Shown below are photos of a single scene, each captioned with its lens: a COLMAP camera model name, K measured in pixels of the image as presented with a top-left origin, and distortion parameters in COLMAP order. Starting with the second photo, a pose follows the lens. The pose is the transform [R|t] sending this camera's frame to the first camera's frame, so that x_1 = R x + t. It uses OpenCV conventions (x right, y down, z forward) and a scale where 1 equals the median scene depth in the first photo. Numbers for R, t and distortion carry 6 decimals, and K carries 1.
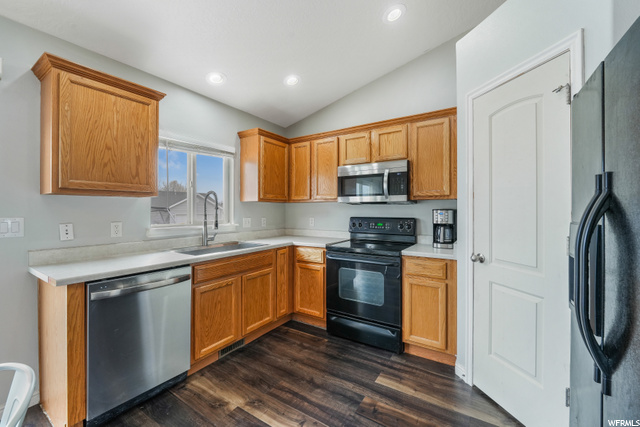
lens RADIAL K [[263.7, 0, 326.4], [0, 263.7, 210.2], [0, 0, 1]] dist [-0.017191, -0.000135]
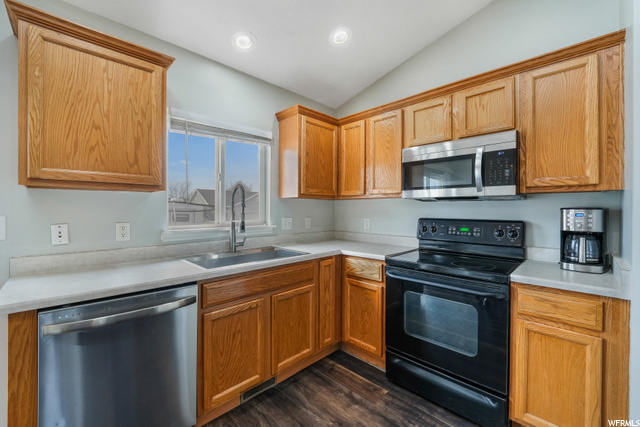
lens RADIAL K [[263.7, 0, 326.4], [0, 263.7, 210.2], [0, 0, 1]] dist [-0.017191, -0.000135]
pose [[0.976887, 0.004143, -0.213715, -0.006869], [-0.003075, 0.999981, 0.005328, 0.000504], [0.213734, -0.004547, 0.976881, 0.278691]]
